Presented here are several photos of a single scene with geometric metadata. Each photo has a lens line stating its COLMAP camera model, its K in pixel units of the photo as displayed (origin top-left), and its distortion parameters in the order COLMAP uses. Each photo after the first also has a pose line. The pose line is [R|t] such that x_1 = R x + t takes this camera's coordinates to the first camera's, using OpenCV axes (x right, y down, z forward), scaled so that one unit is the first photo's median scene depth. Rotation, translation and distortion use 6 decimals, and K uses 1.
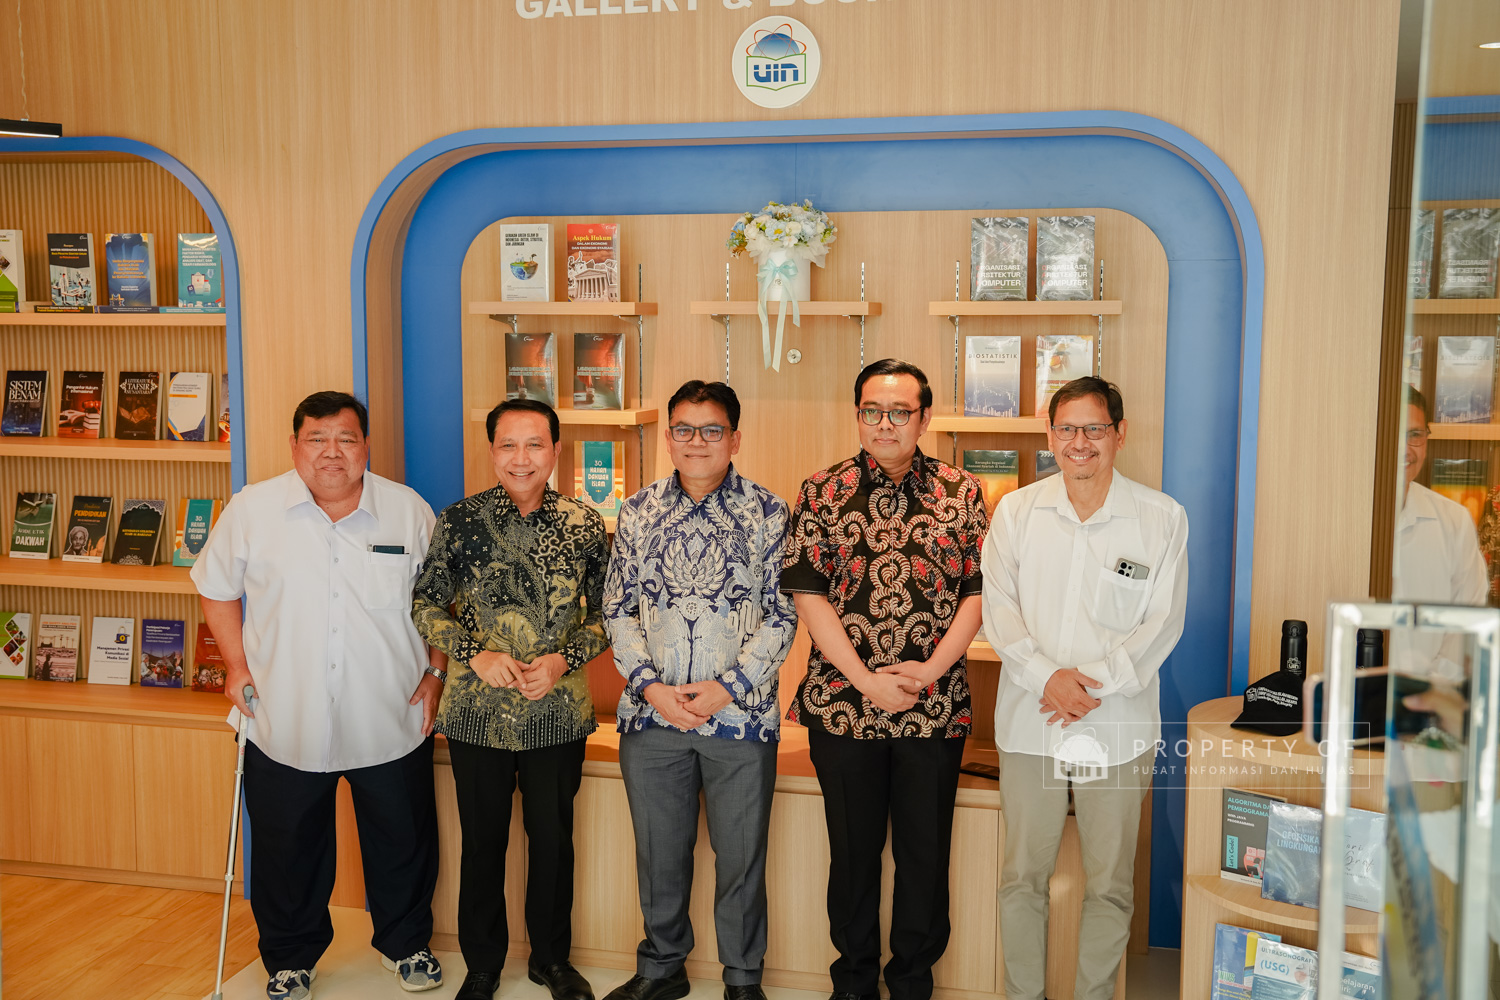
lens RADIAL K [[1552.3, 0, 750.0], [0, 1552.3, 500.0], [0, 0, 1]] dist [0.056199, 0.009775]
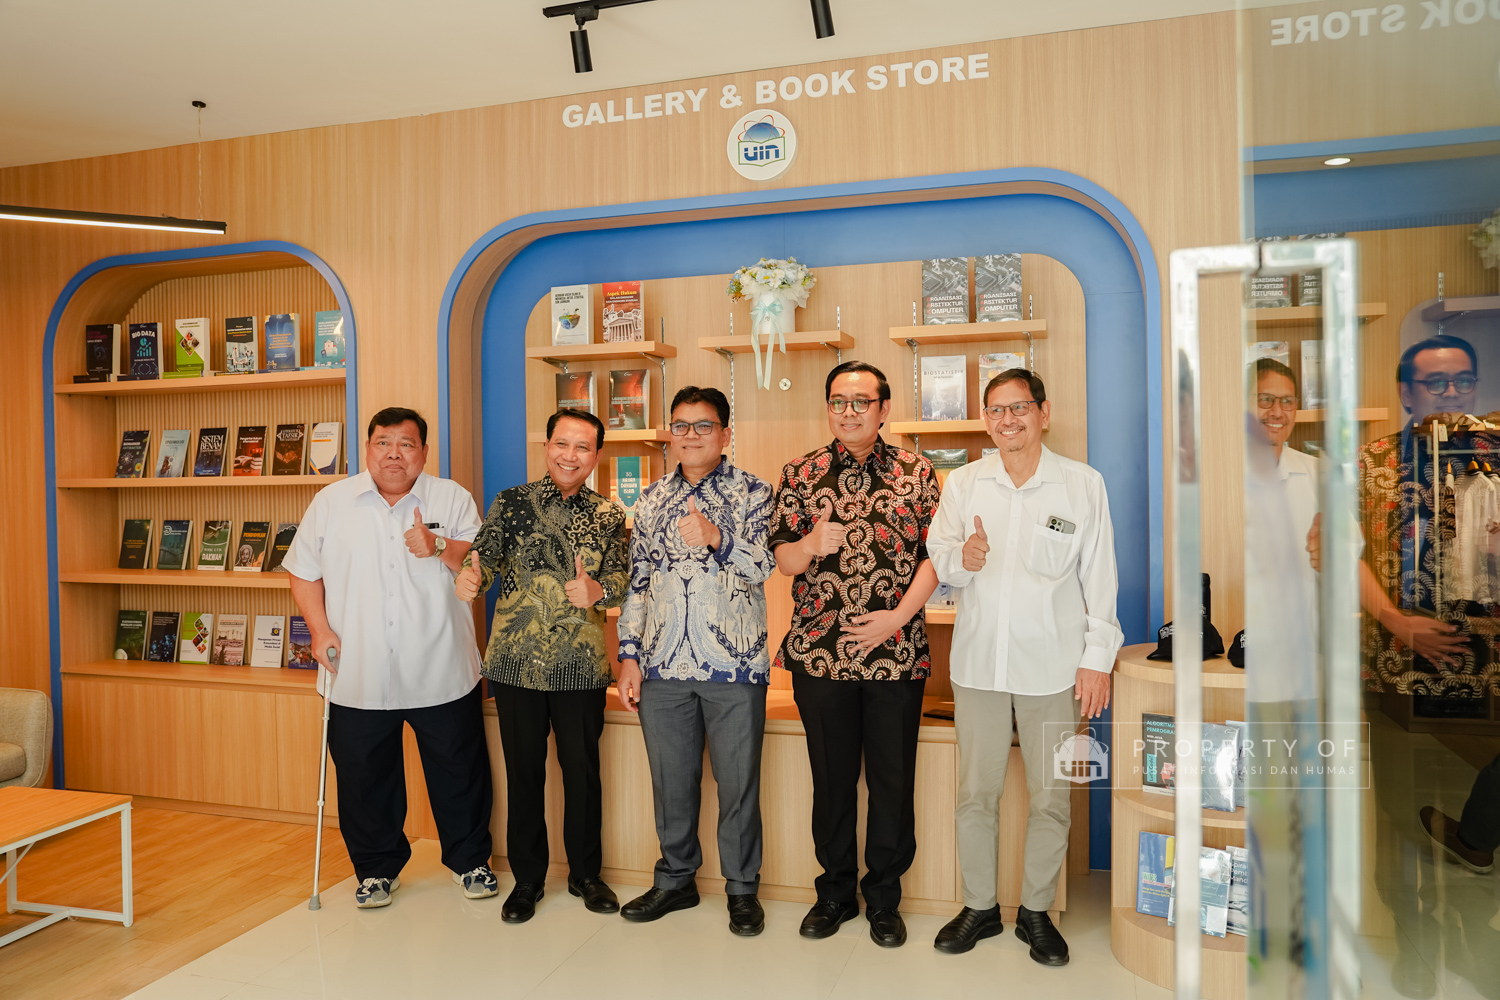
lens RADIAL K [[1115.5, 0, 750.0], [0, 1115.5, 500.0], [0, 0, 1]] dist [-0.058488, 0.006924]
pose [[0.998427, -0.017311, -0.053333, 0.048445], [0.012128, 0.995306, -0.096019, 0.087957], [0.054745, 0.095221, 0.993950, 0.130619]]
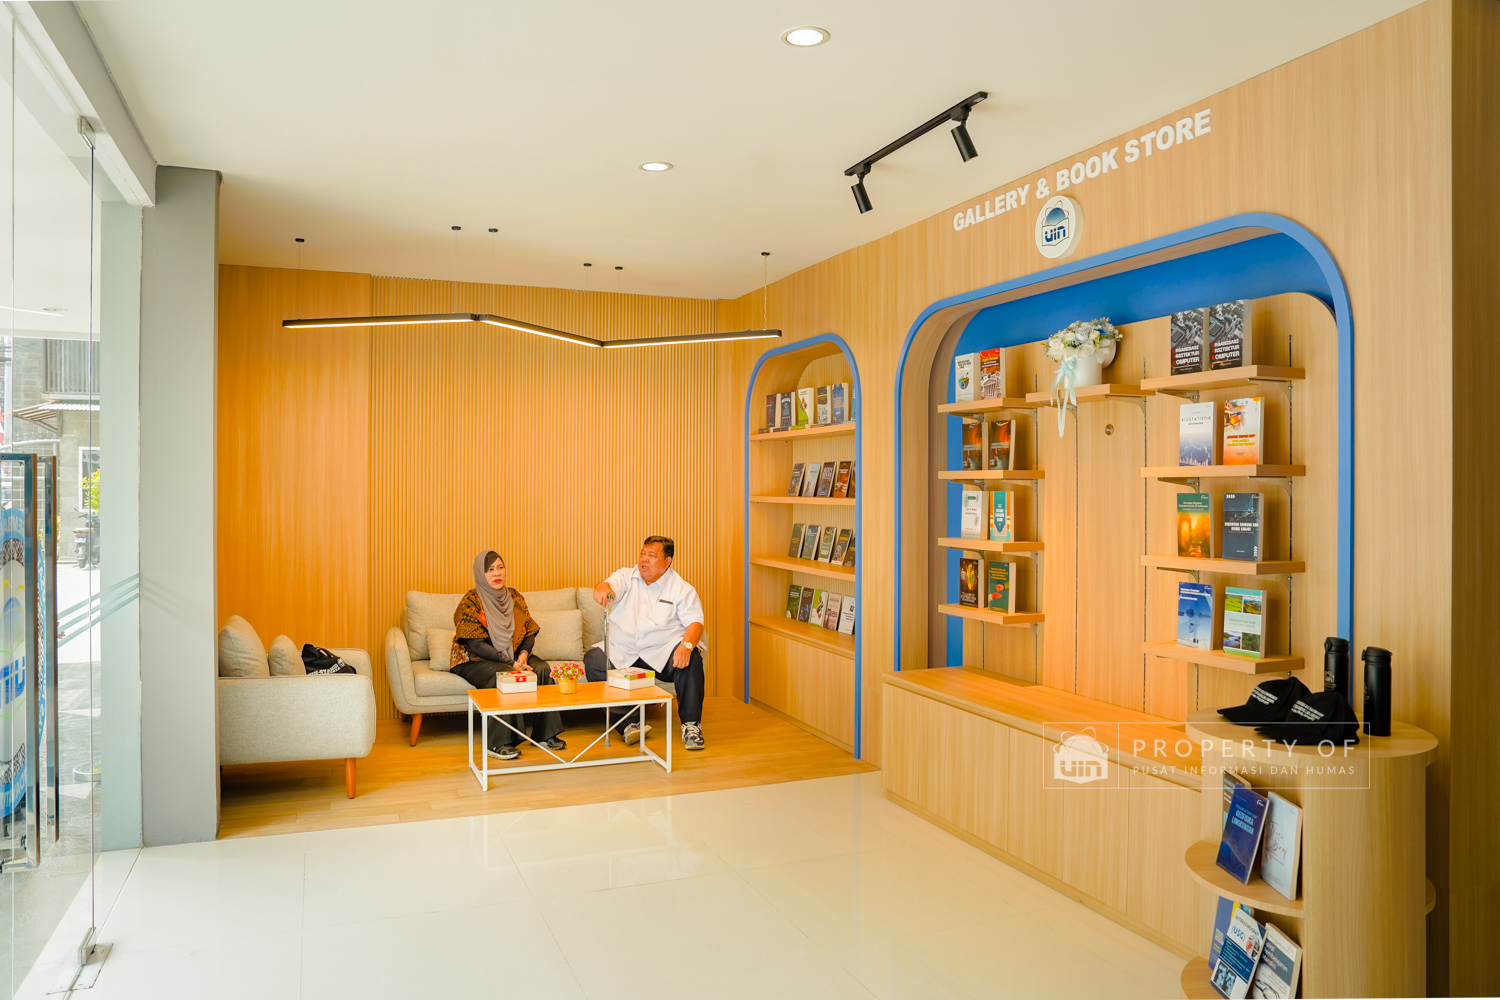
lens RADIAL K [[1057.8, 0, 750.0], [0, 1057.8, 500.0], [0, 0, 1]] dist [-0.100192, 0.066177]
pose [[0.594338, 0.007801, -0.804177, 0.612407], [-0.090216, 0.994288, -0.057031, 0.053455], [0.799139, 0.106445, 0.591647, 0.211676]]
